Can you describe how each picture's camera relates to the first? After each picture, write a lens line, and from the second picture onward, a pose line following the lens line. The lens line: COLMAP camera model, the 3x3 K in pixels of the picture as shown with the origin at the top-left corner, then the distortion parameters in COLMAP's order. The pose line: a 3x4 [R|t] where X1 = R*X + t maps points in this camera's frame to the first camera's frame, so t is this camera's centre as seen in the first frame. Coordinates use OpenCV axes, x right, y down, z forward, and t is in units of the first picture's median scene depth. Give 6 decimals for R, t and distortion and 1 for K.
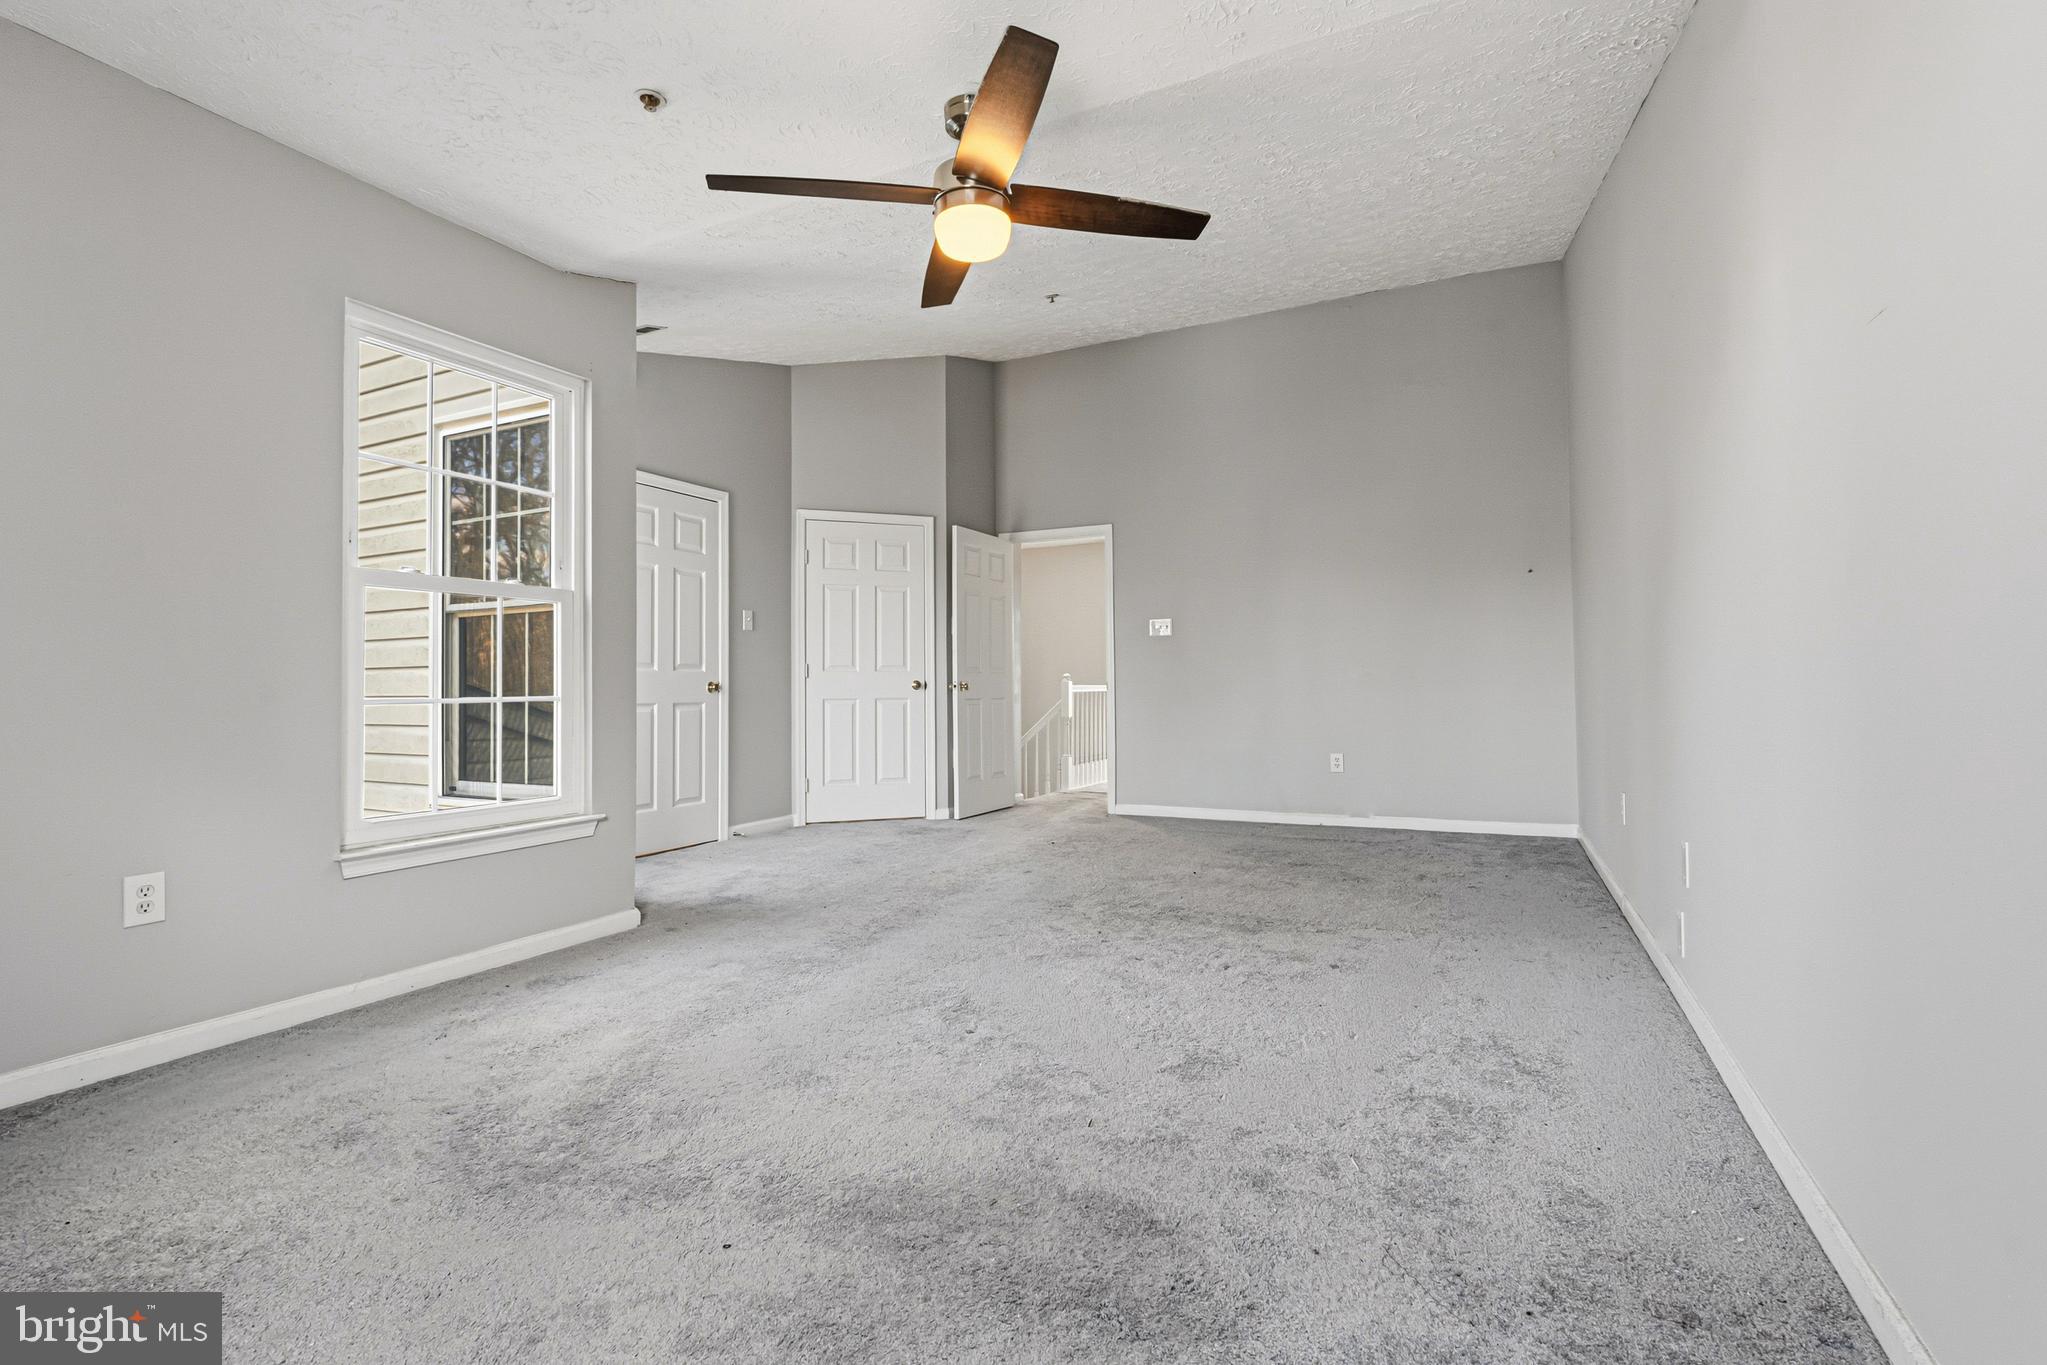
lens RADIAL K [[937.6, 0, 1019.9], [0, 937.6, 681.7], [0, 0, 1]] dist [-0.002993, -0.000333]
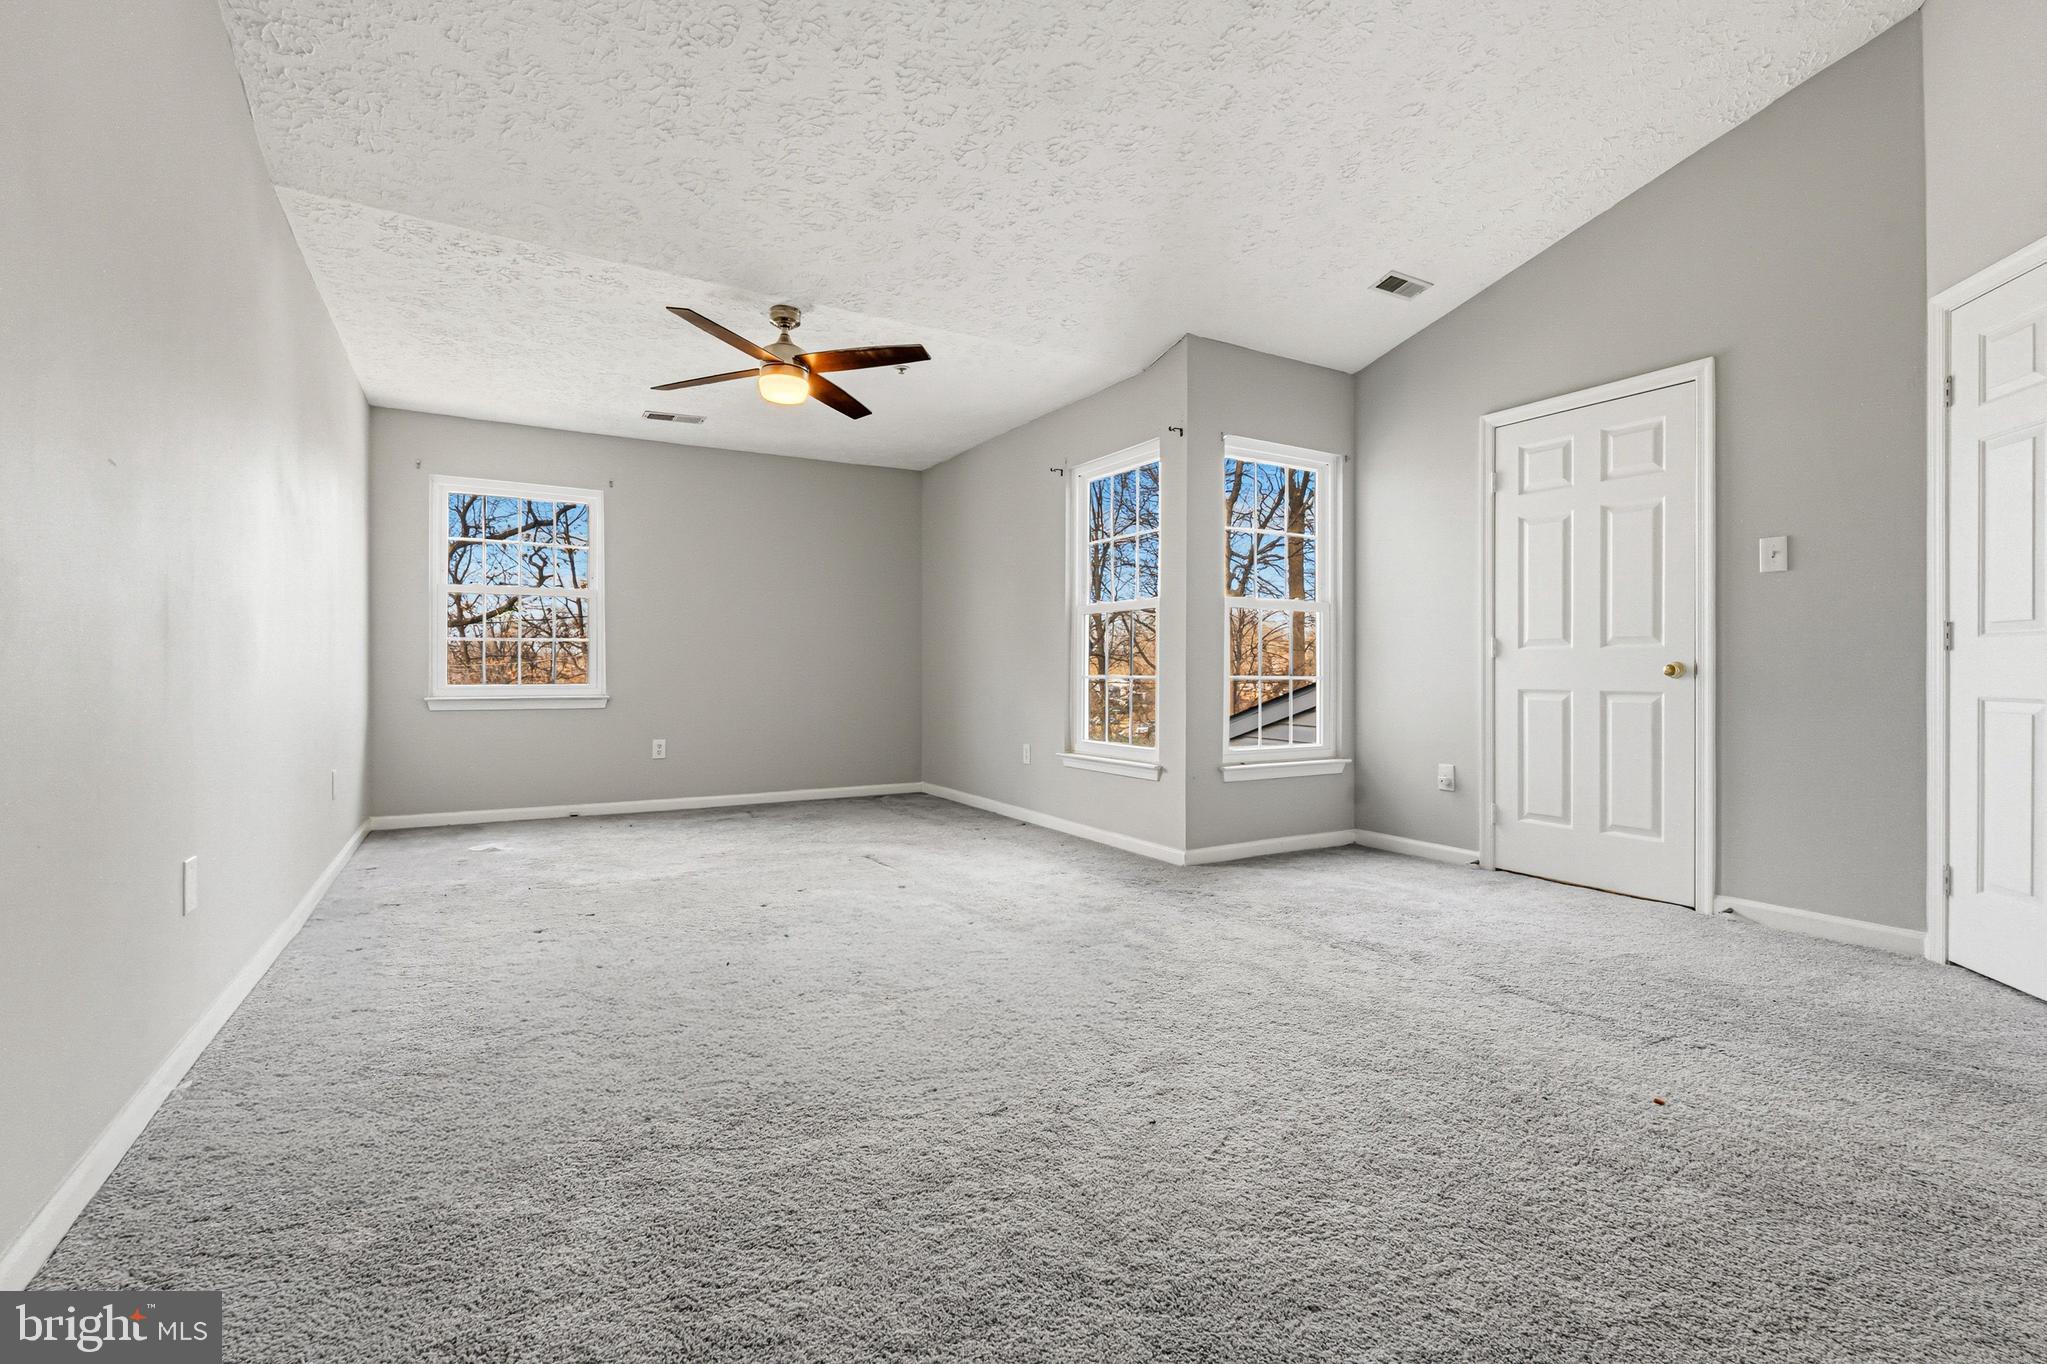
lens RADIAL K [[937.6, 0, 1021.7], [0, 937.6, 671.4], [0, 0, 1]] dist [-0.002993, -0.000333]
pose [[-0.554078, 0.010497, -0.832399, 0.467687], [0.007091, 0.999944, 0.007890, -0.001337], [0.832435, -0.001530, -0.554121, 0.982074]]
